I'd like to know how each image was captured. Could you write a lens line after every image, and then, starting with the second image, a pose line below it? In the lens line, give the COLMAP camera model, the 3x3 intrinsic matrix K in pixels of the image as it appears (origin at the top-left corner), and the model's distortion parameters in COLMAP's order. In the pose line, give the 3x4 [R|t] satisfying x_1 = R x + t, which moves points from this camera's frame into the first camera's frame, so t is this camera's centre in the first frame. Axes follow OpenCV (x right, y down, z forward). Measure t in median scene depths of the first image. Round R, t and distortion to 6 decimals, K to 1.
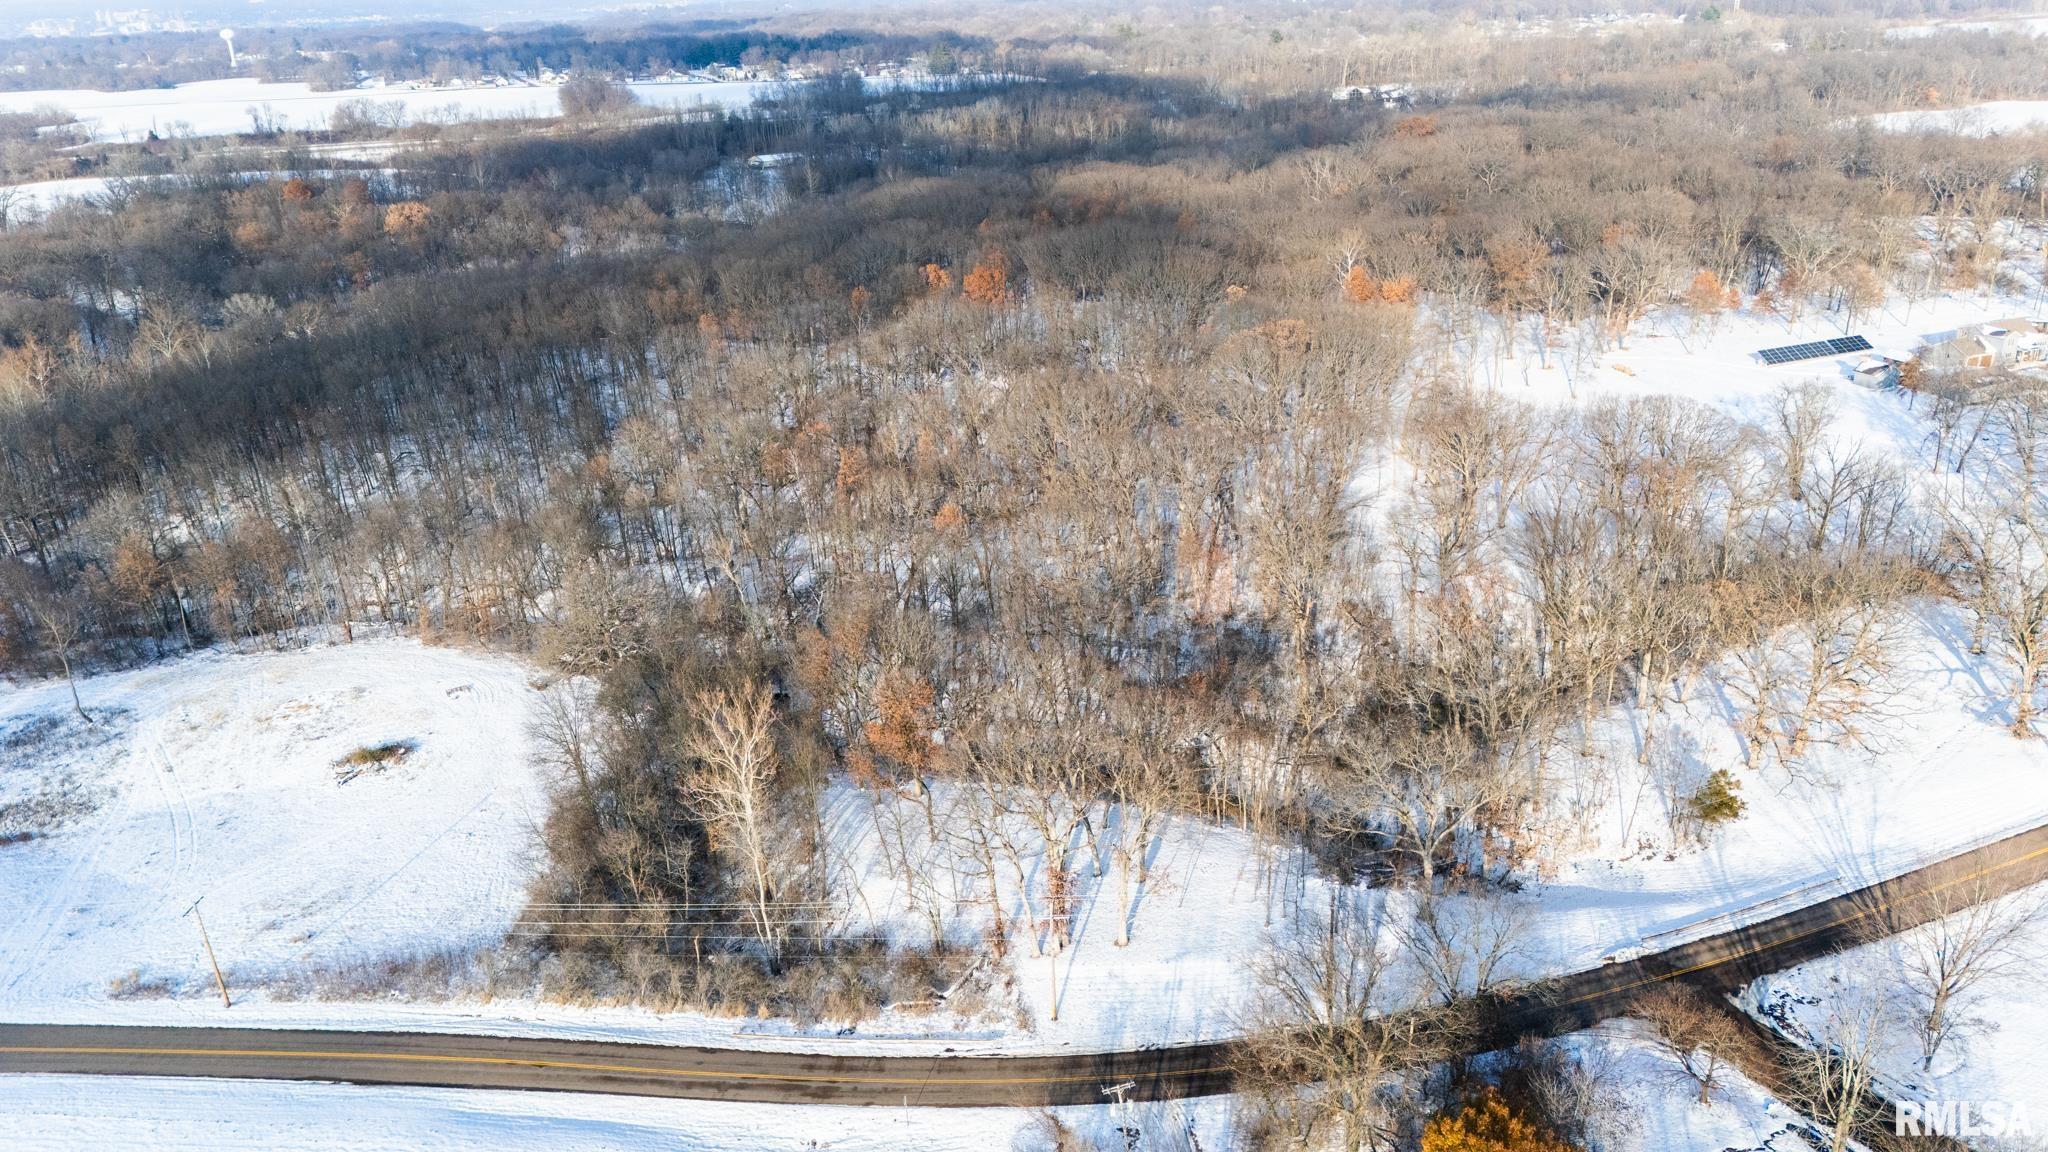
lens RADIAL K [[1507.6, 0, 1022.2], [0, 1507.6, 587.4], [0, 0, 1]] dist [0.076904, -0.077183]
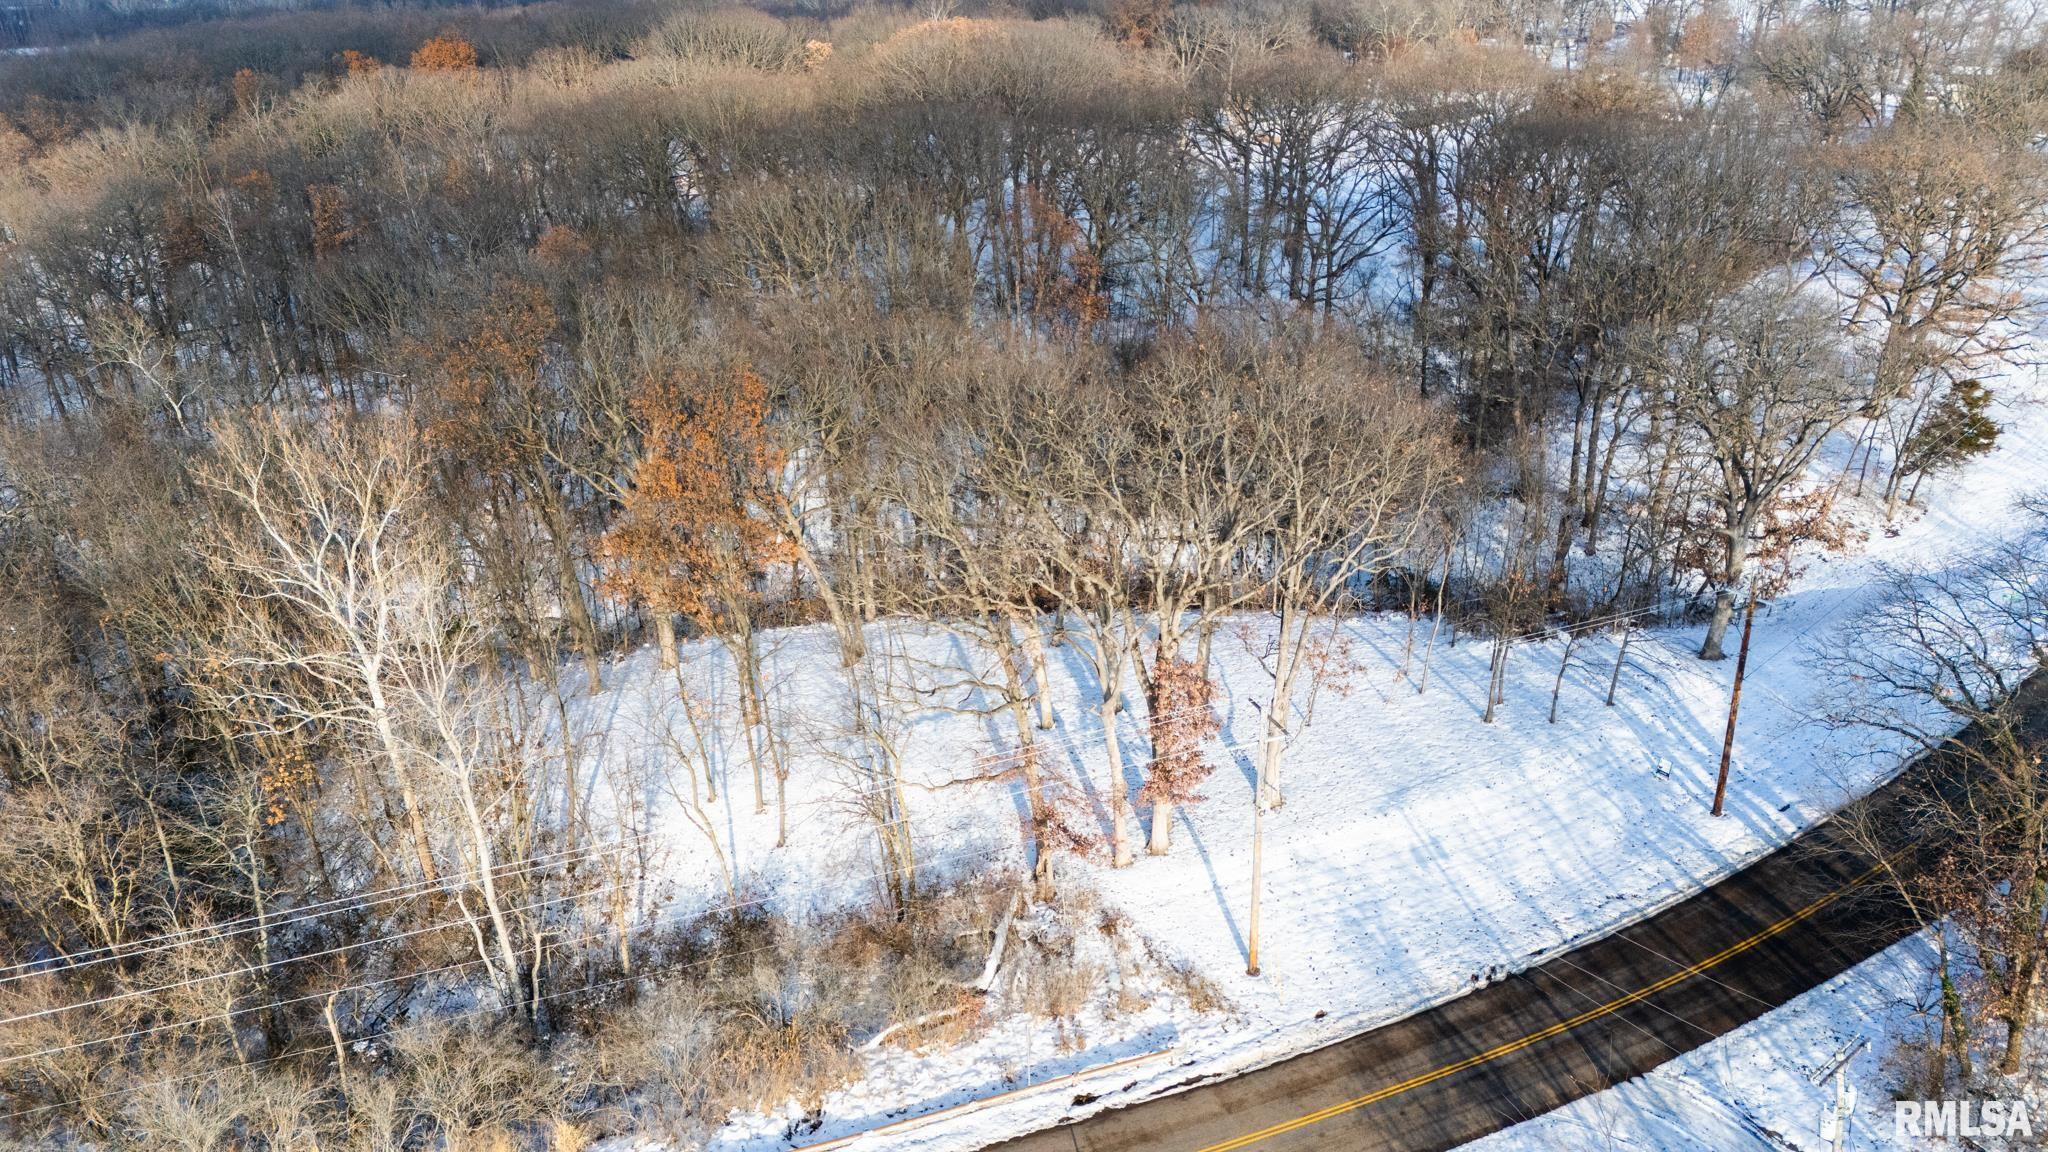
lens RADIAL K [[1507.6, 0, 1028.8], [0, 1507.6, 564.8], [0, 0, 1]] dist [0.076904, -0.077183]
pose [[0.914343, -0.132413, 0.382679, -0.194782], [0.139790, 0.990144, 0.008604, 0.148758], [-0.380047, 0.045628, 0.923841, 0.592769]]
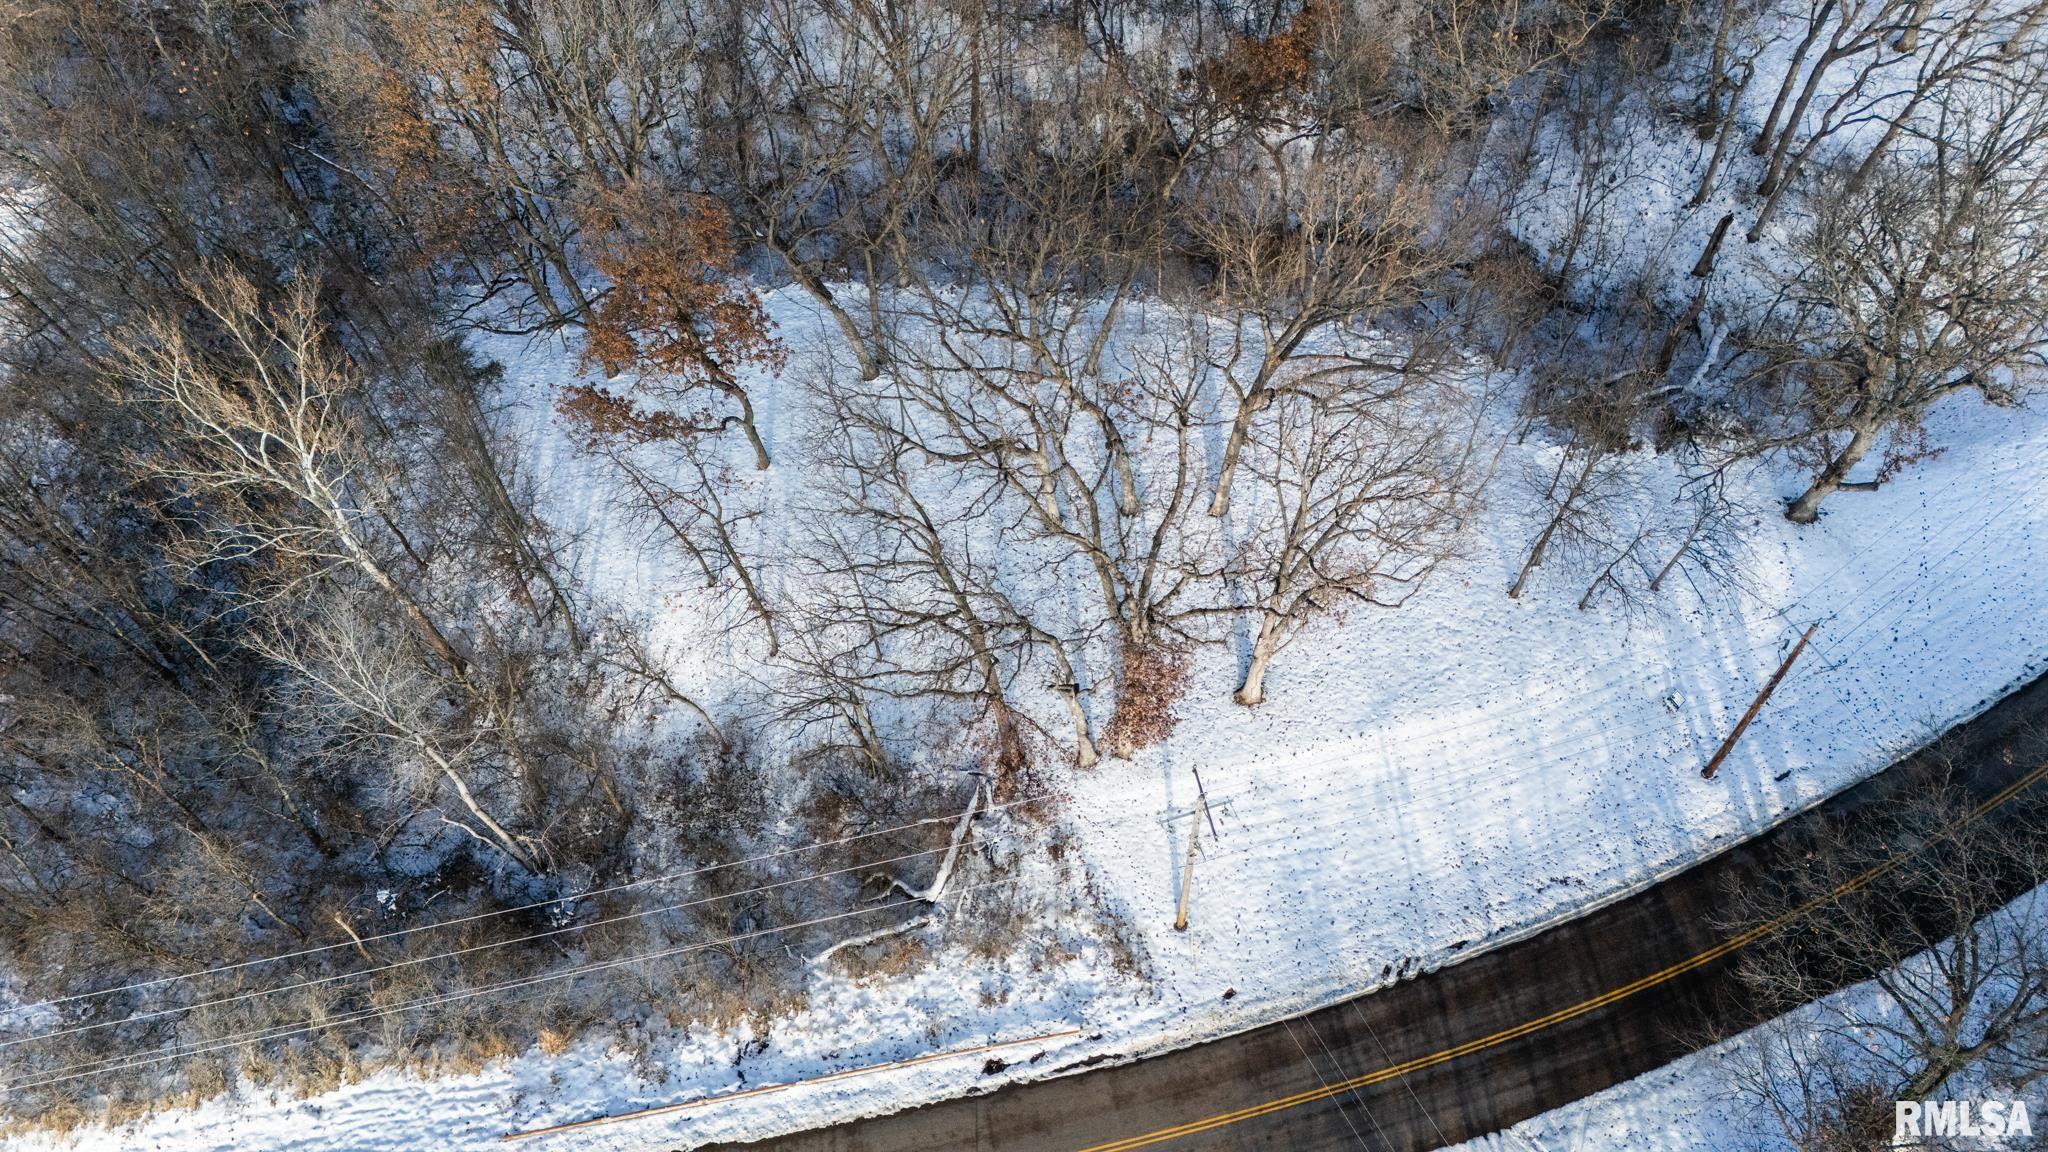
lens RADIAL K [[1507.6, 0, 1032.8], [0, 1507.6, 577.4], [0, 0, 1]] dist [0.076904, -0.077183]
pose [[0.960534, -0.217630, 0.173241, -0.081641], [0.093377, 0.838934, 0.536163, -0.068798], [-0.262023, -0.498826, 0.826146, 0.662110]]
